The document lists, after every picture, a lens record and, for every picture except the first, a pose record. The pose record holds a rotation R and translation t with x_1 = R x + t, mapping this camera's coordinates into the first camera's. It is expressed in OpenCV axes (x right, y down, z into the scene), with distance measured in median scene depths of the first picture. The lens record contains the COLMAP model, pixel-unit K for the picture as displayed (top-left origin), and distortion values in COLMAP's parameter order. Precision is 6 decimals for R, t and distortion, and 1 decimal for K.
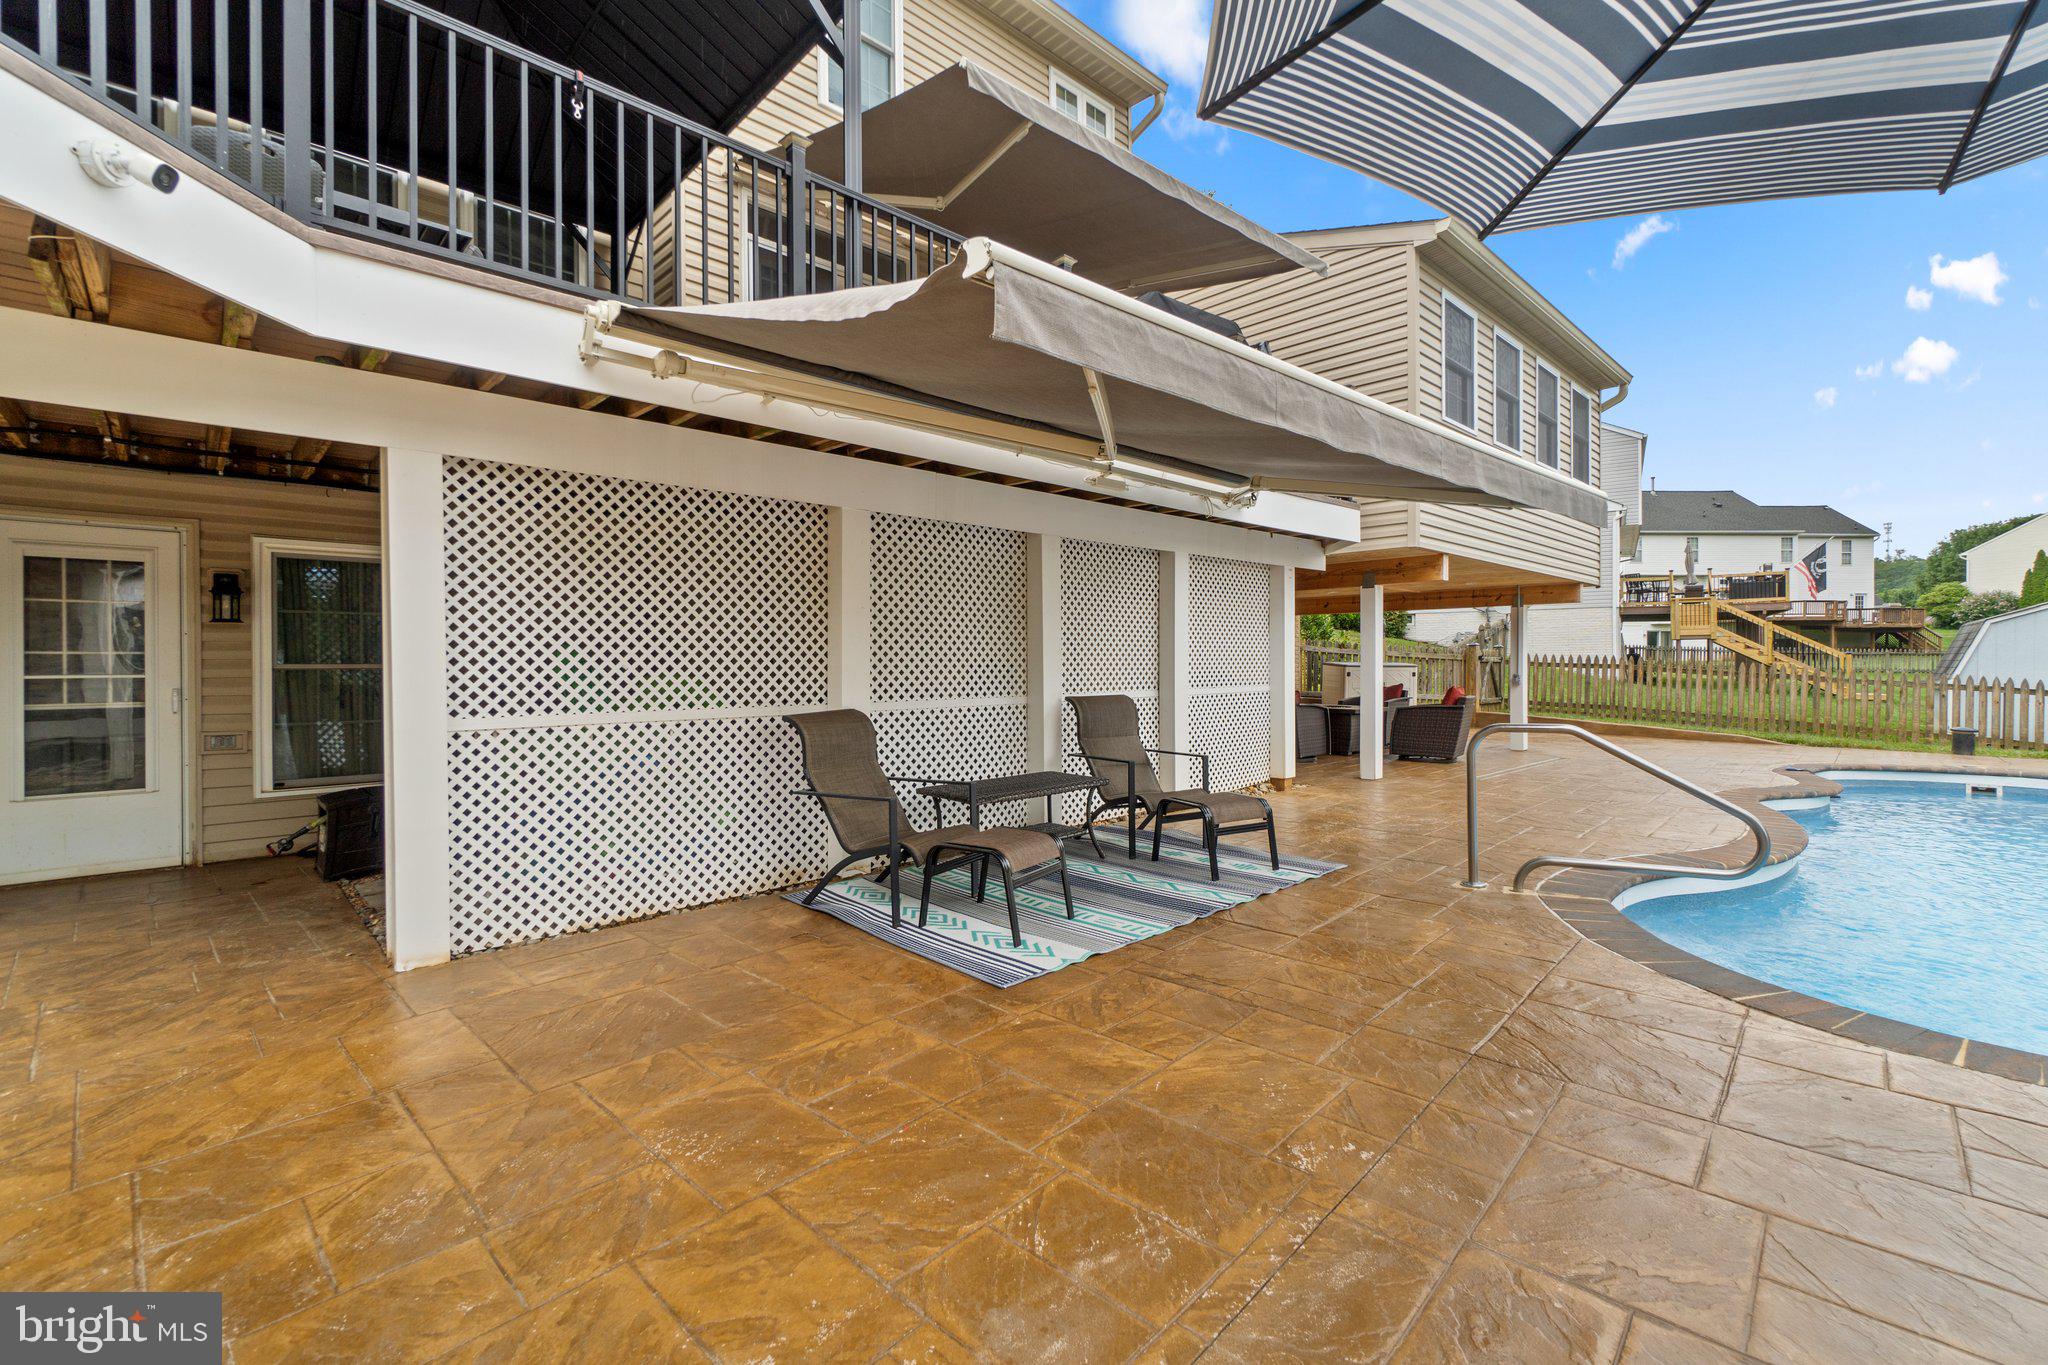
lens RADIAL K [[887.2, 0, 1014.5], [0, 887.2, 663.4], [0, 0, 1]] dist [-0.002852, 0.000173]
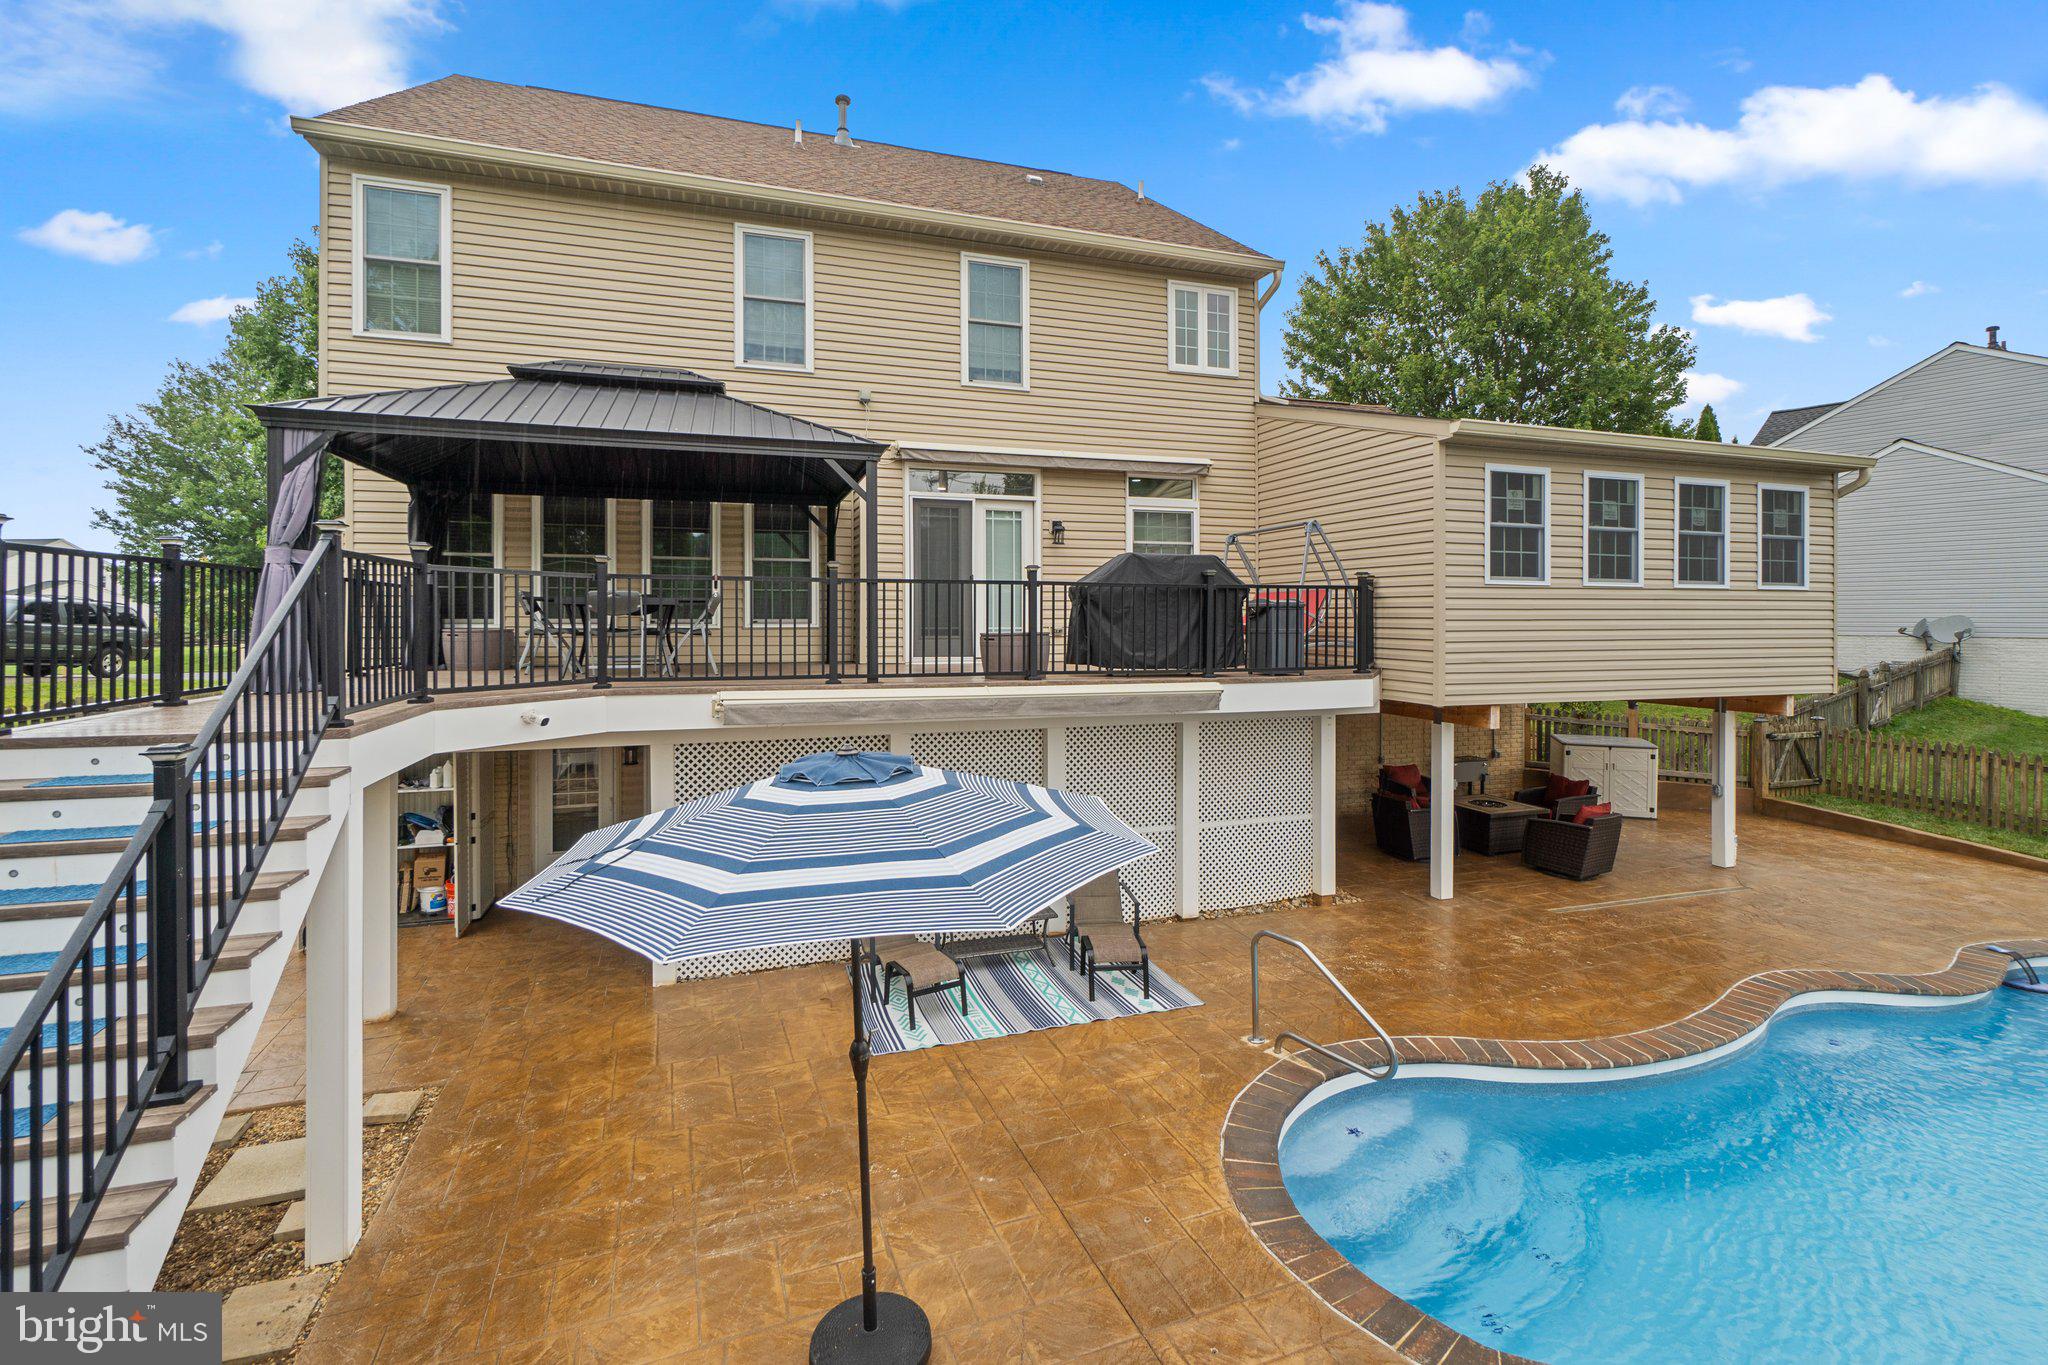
lens RADIAL K [[887.2, 0, 992.9], [0, 887.2, 623.8], [0, 0, 1]] dist [-0.002852, 0.000173]
pose [[0.901234, 0.000681, -0.433332, 0.923533], [-0.002117, 0.999994, -0.002833, -0.498678], [0.433327, 0.003470, 0.901230, -0.555119]]
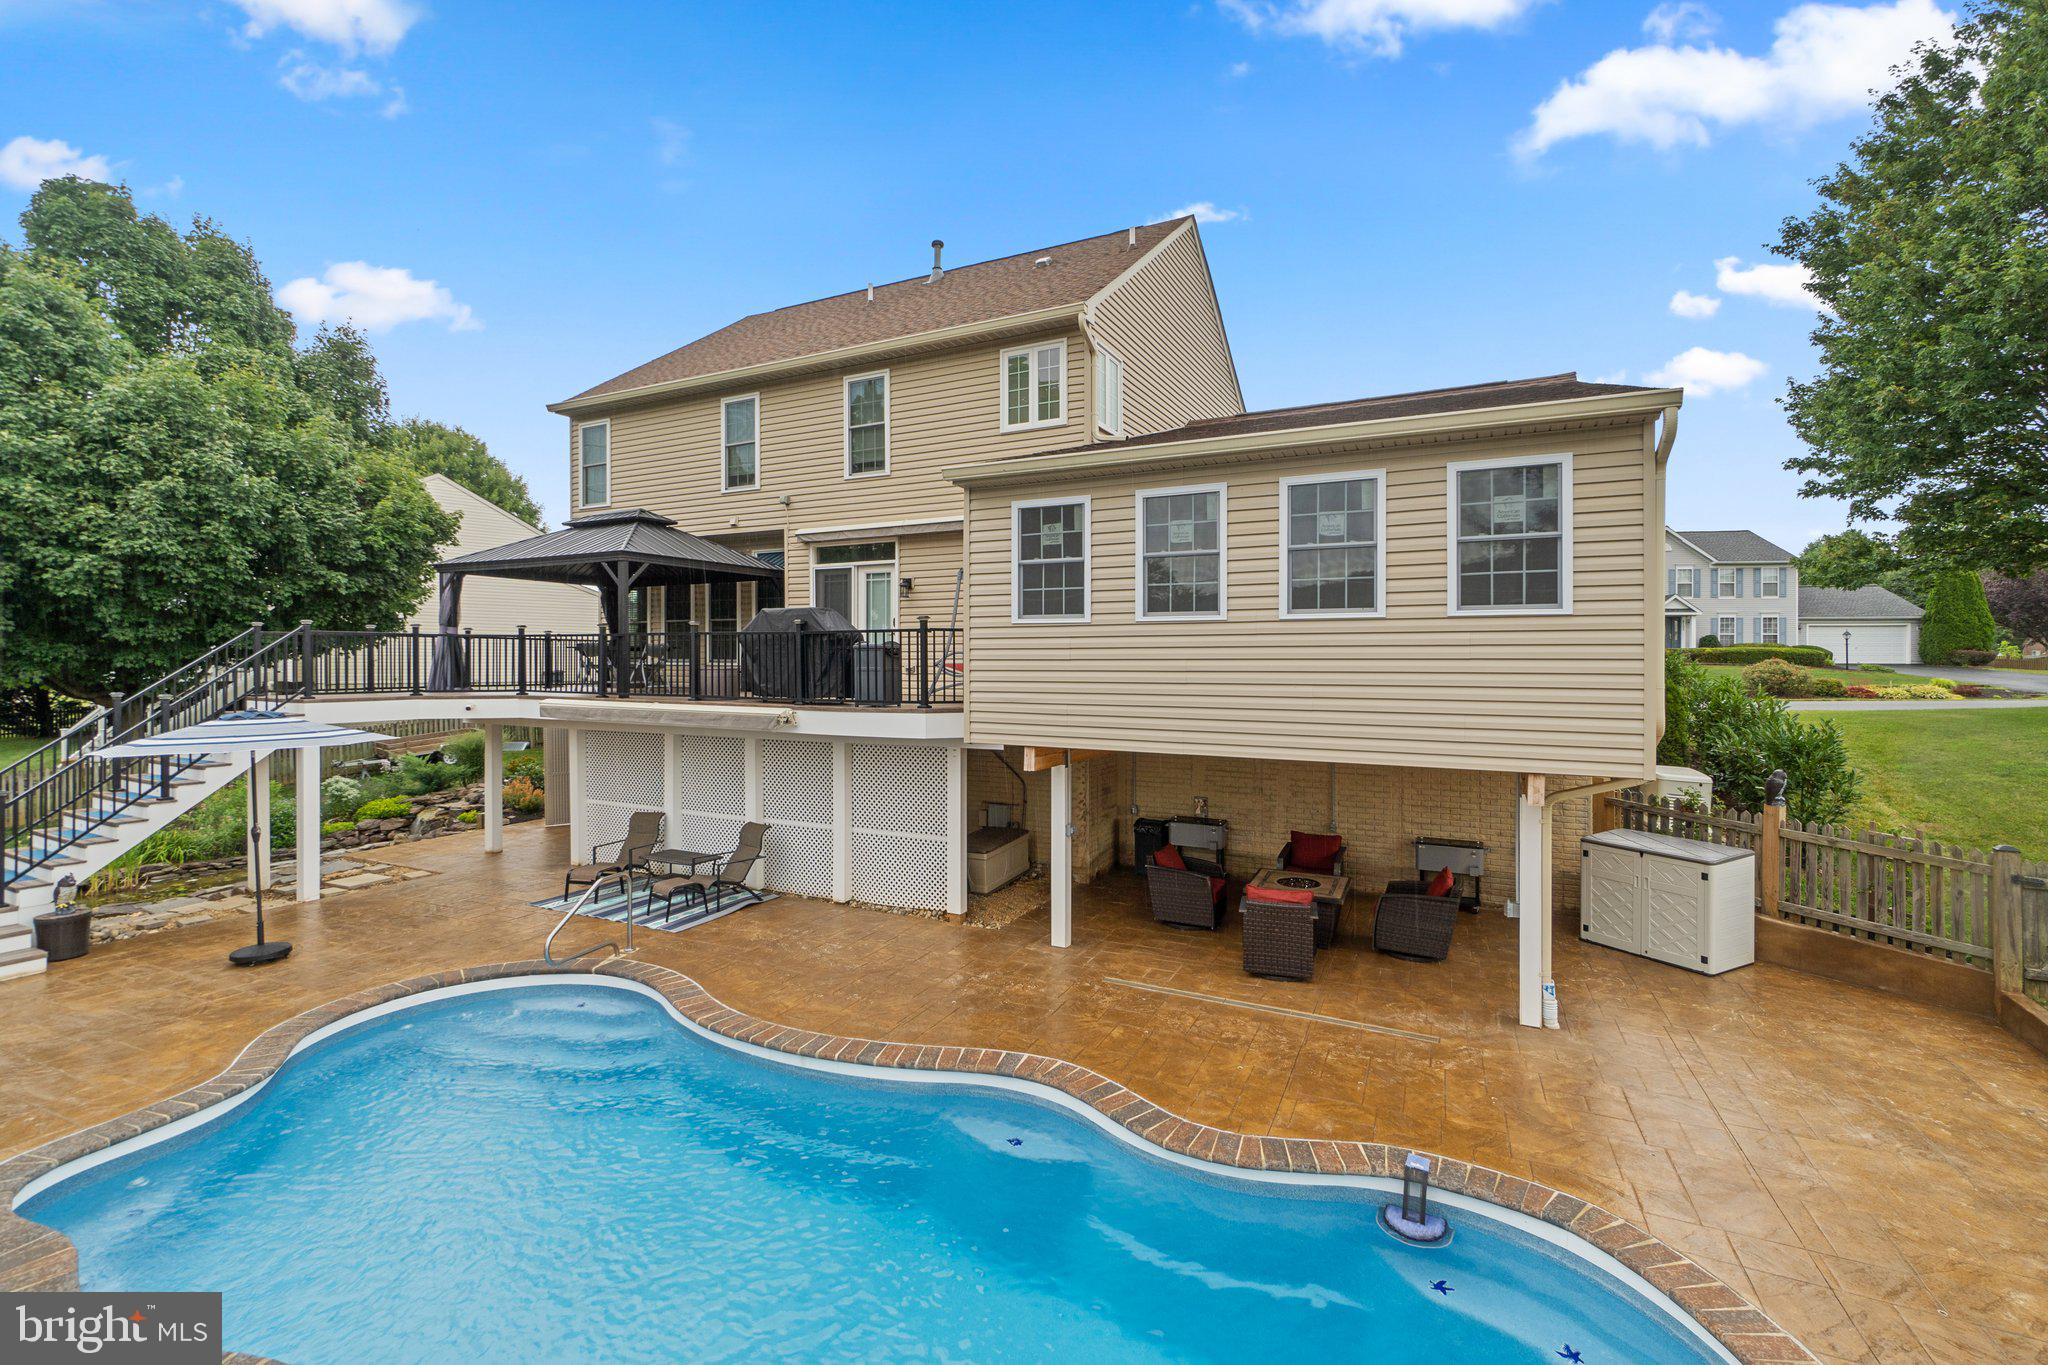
lens RADIAL K [[887.2, 0, 1019.8], [0, 887.2, 675.6], [0, 0, 1]] dist [-0.002852, 0.000173]
pose [[0.339060, 0.013510, -0.940668, 3.443422], [-0.010722, 0.999887, 0.010496, -0.501769], [0.940704, 0.006527, 0.339167, 1.487668]]
